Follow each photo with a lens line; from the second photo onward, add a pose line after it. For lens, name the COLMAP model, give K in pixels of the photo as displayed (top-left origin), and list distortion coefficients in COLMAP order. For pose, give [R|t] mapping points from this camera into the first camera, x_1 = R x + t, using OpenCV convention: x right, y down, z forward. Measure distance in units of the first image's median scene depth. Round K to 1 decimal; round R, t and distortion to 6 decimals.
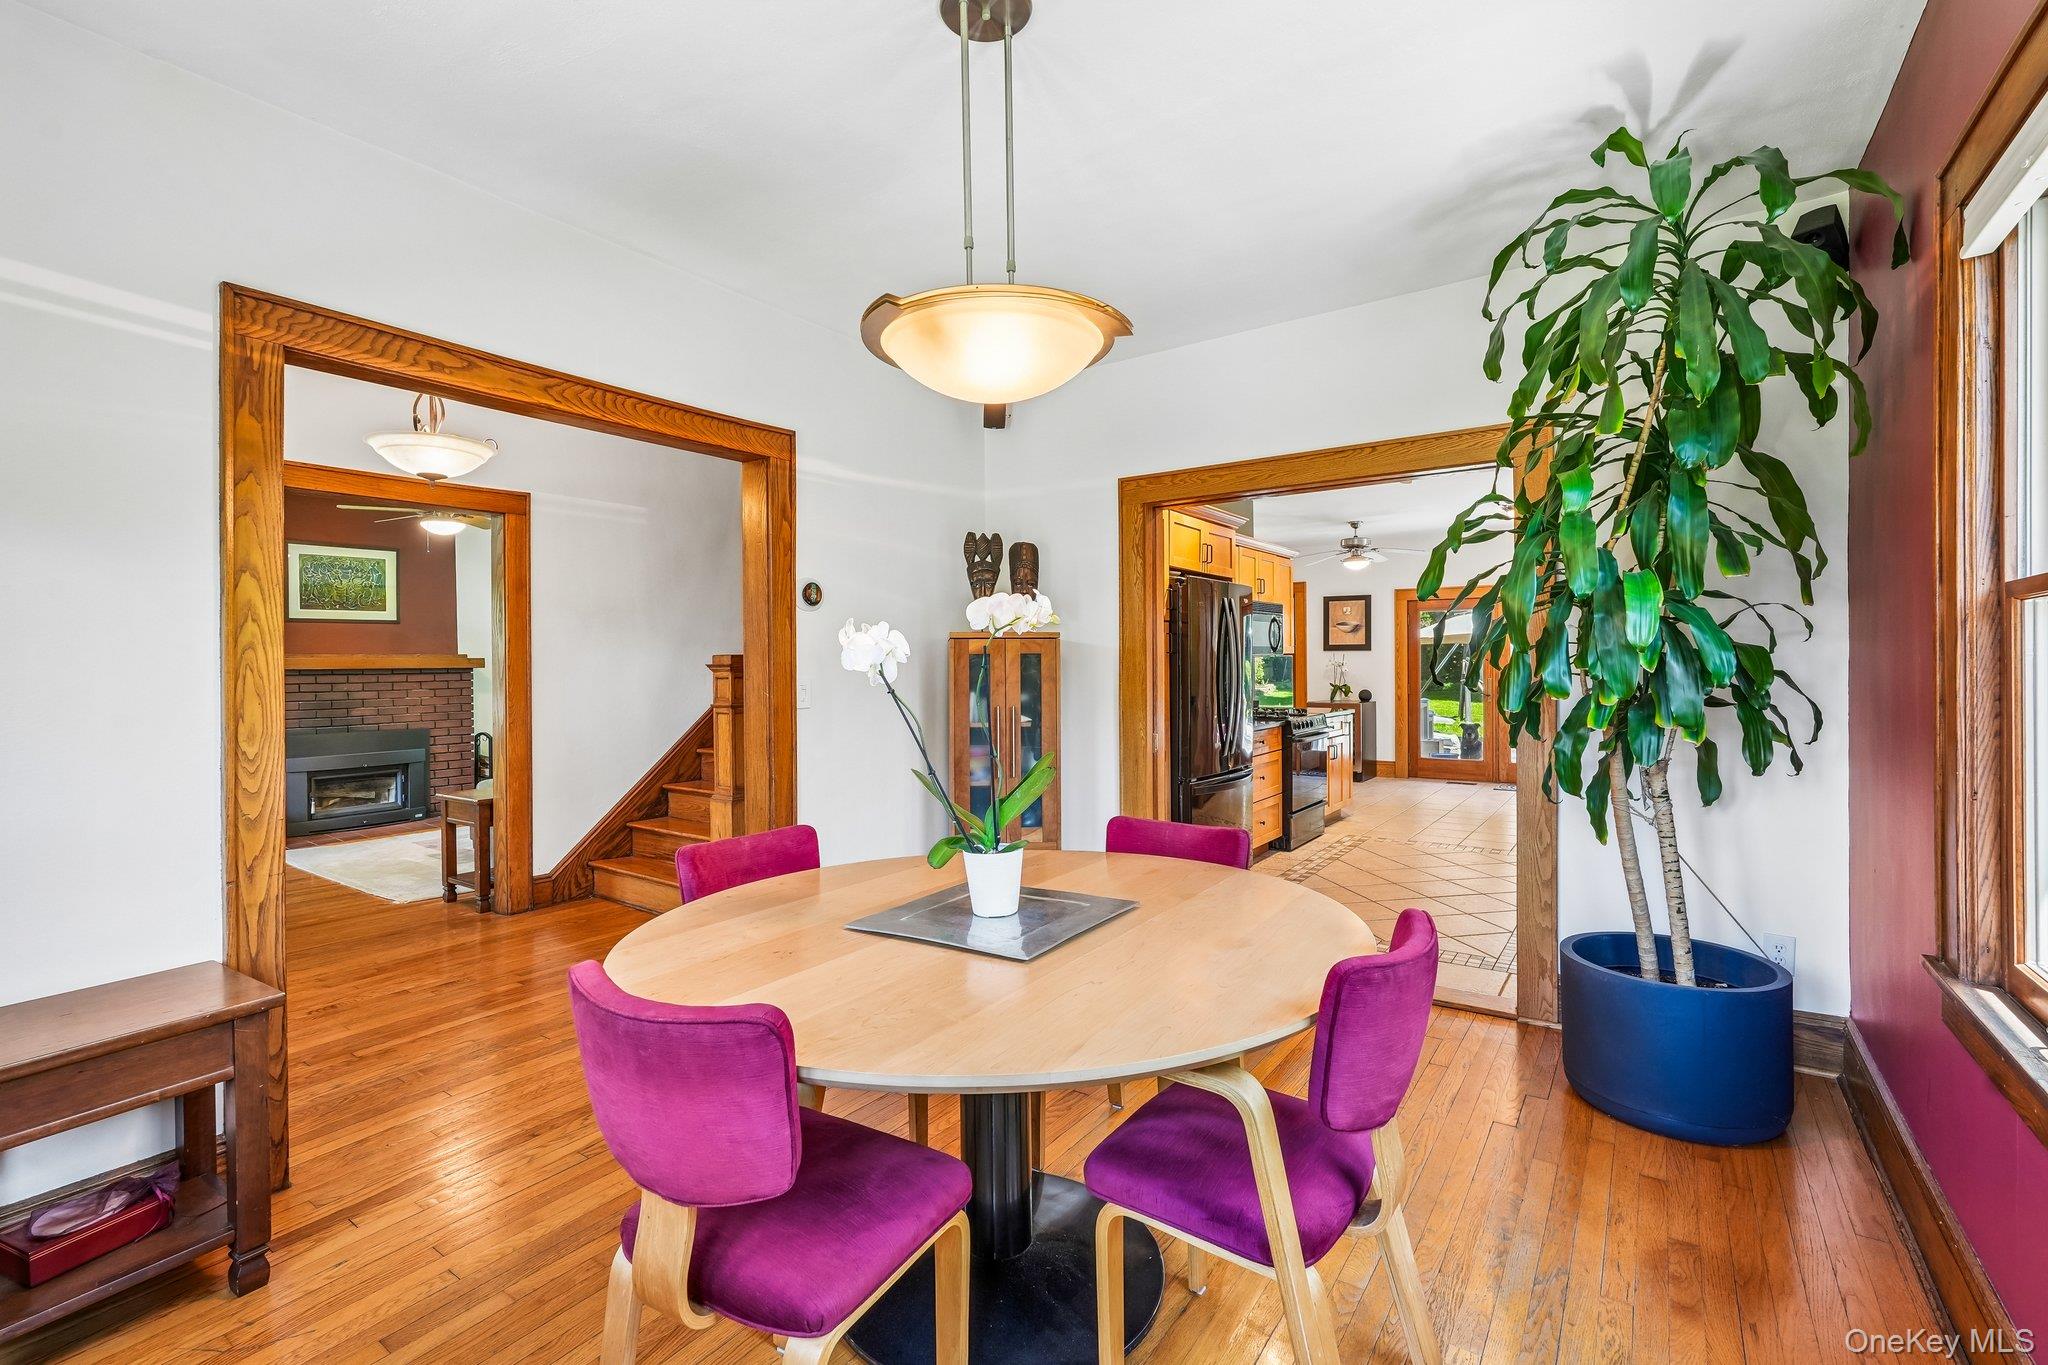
lens RADIAL K [[899.5, 0, 1025.7], [0, 899.5, 657.4], [0, 0, 1]] dist [-0.018914, 0.008566]
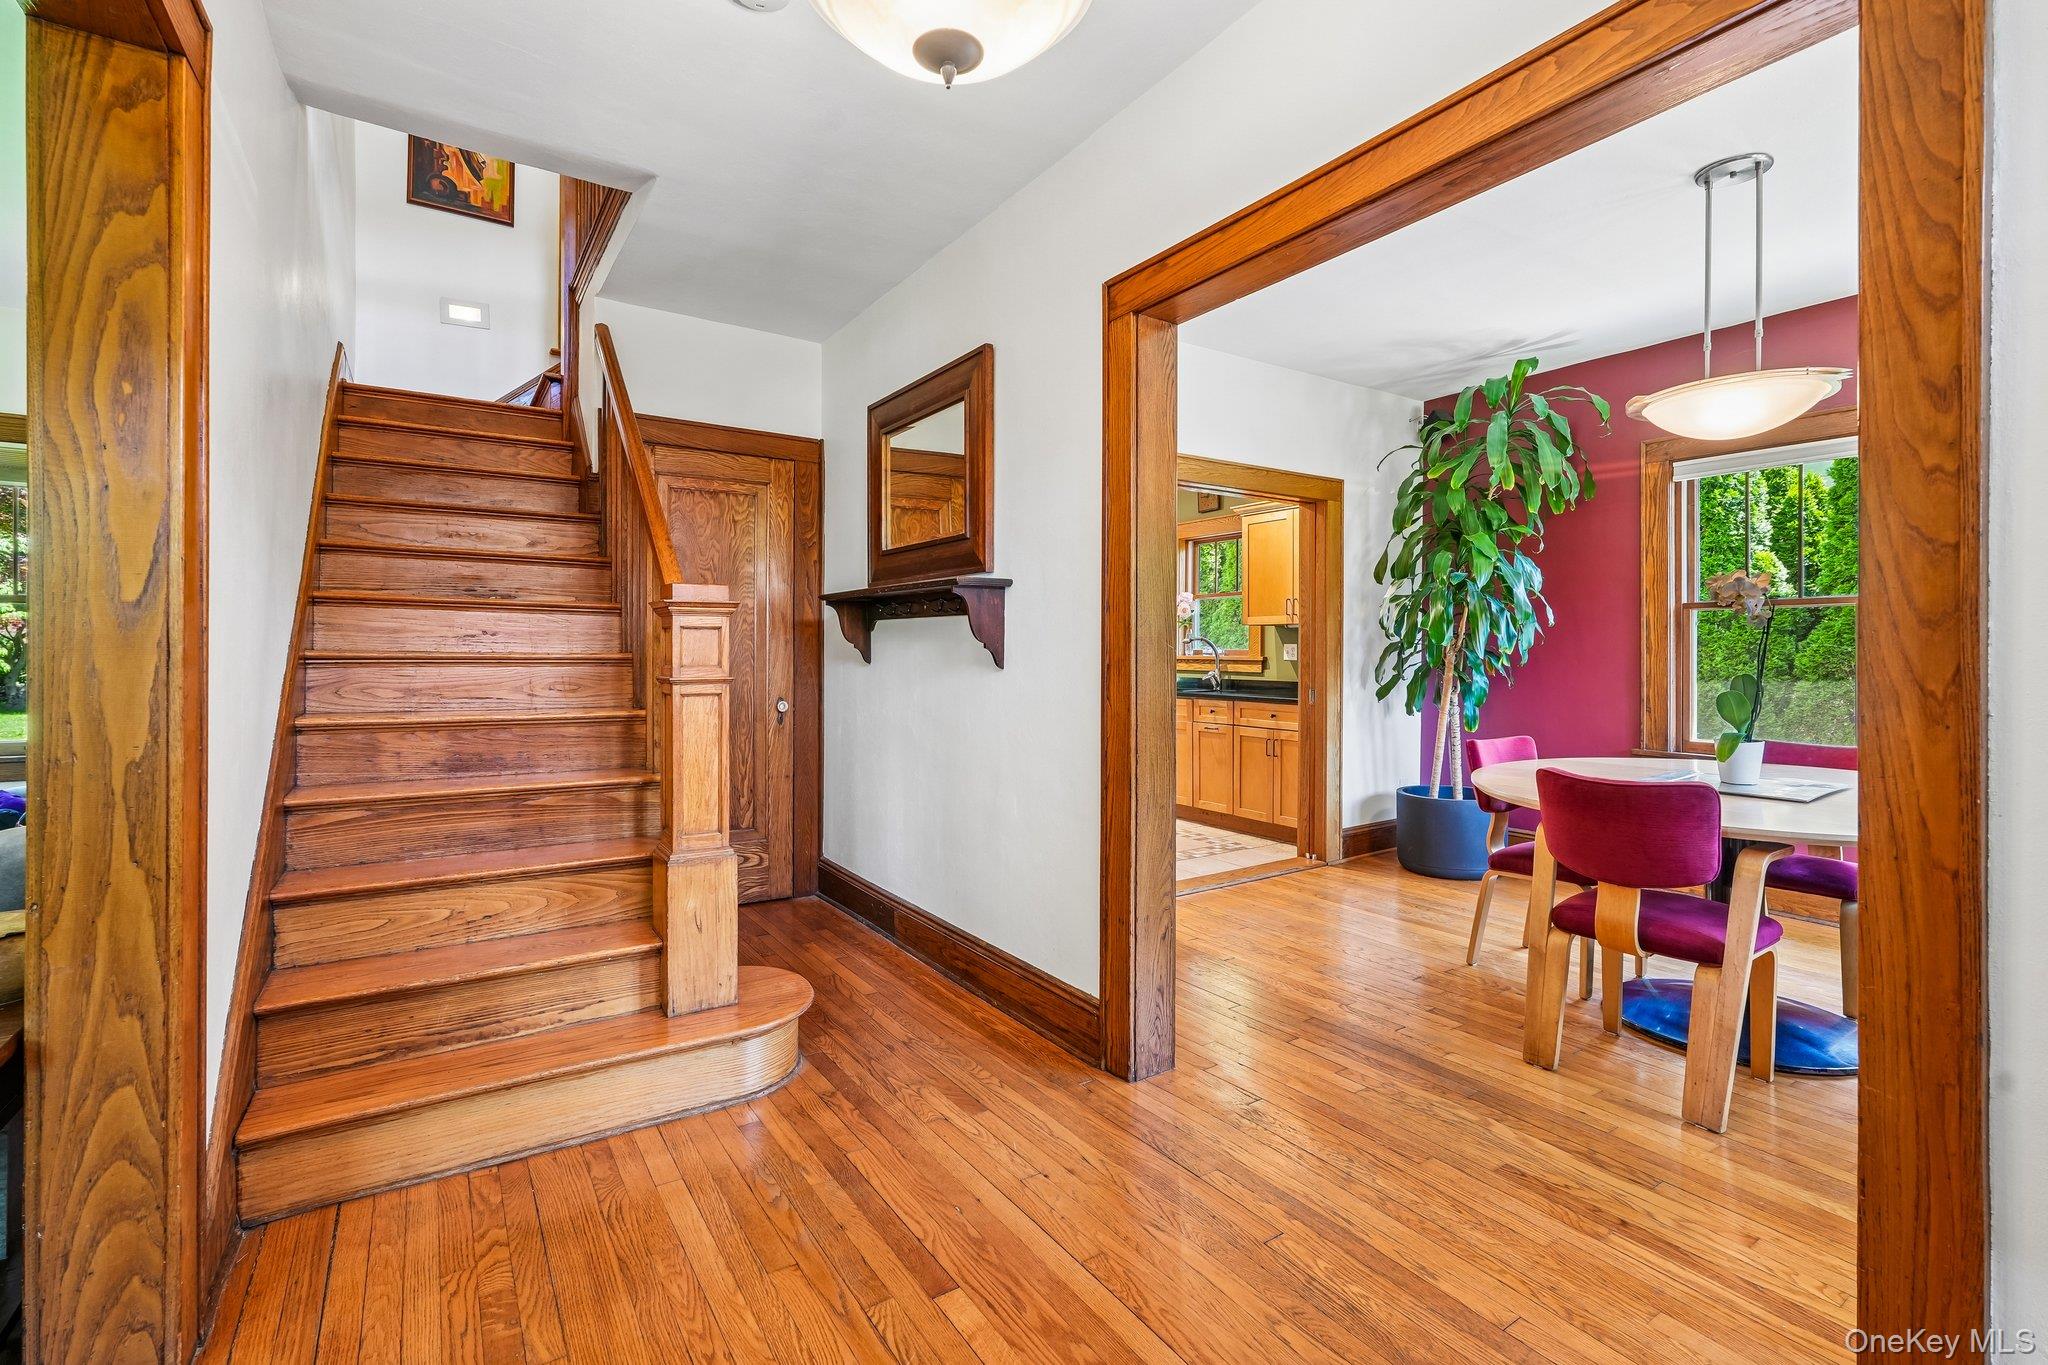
lens RADIAL K [[913.2, 0, 1021.2], [0, 913.2, 652.2], [0, 0, 1]] dist [-0.019861, 0.009501]
pose [[0.367880, 0.011121, 0.929807, -0.361084], [-0.012105, 0.999901, -0.007170, 0.019012], [-0.929794, -0.008617, 0.367978, 0.295548]]
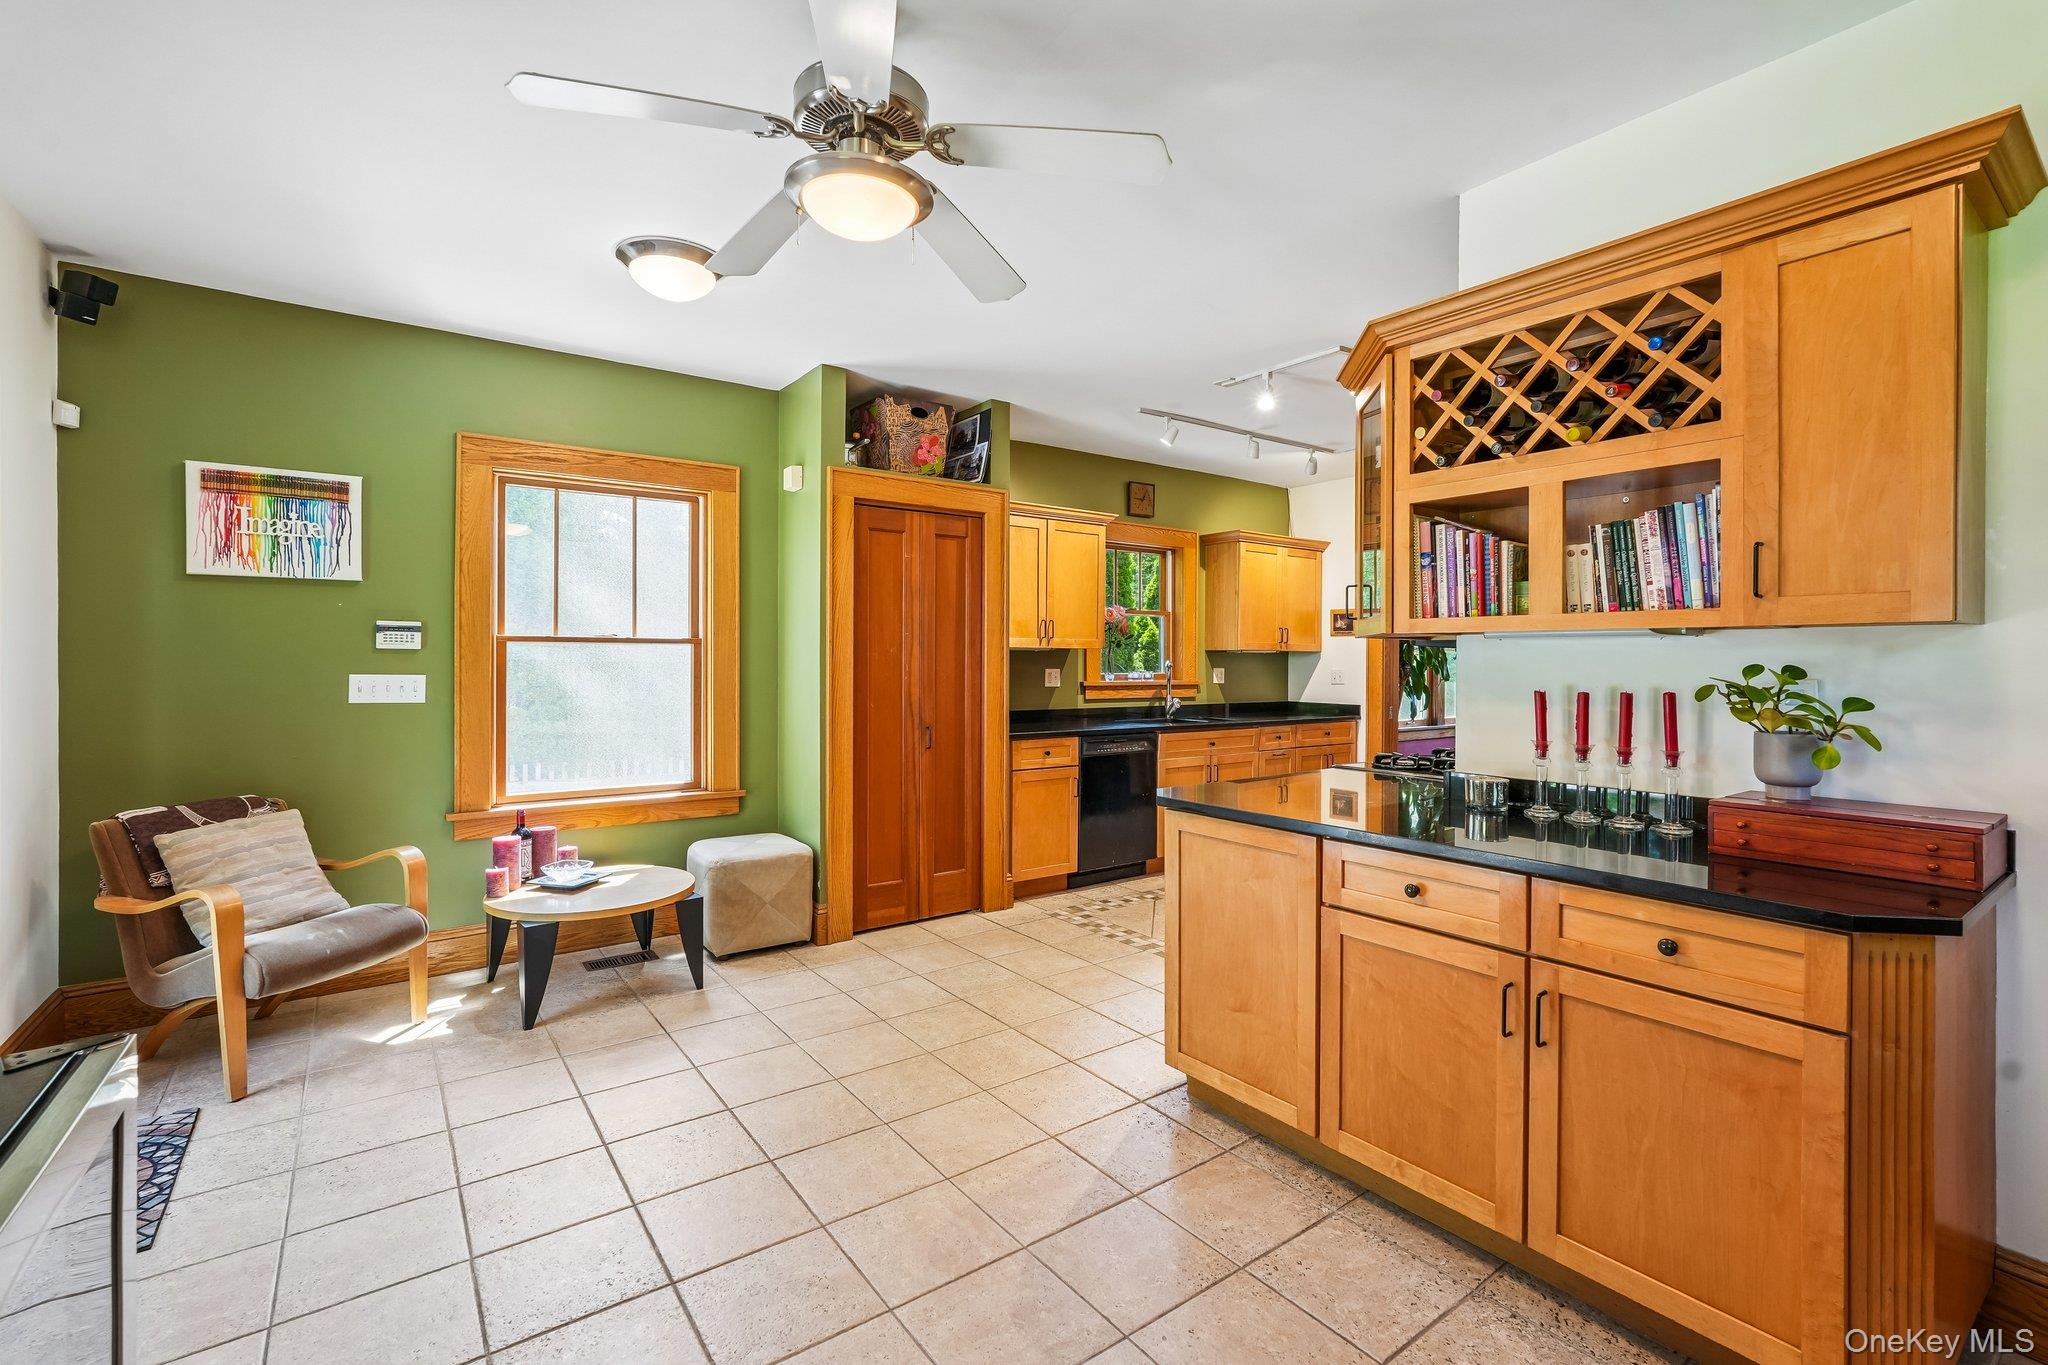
lens RADIAL K [[911.7, 0, 1028.5], [0, 911.7, 662.7], [0, 0, 1]] dist [-0.001829, 0.000102]
pose [[-0.948640, 0.001497, 0.316354, 0.225018], [0.000279, 0.999992, -0.003897, 0.005154], [-0.316358, -0.003608, -0.948633, 1.036785]]
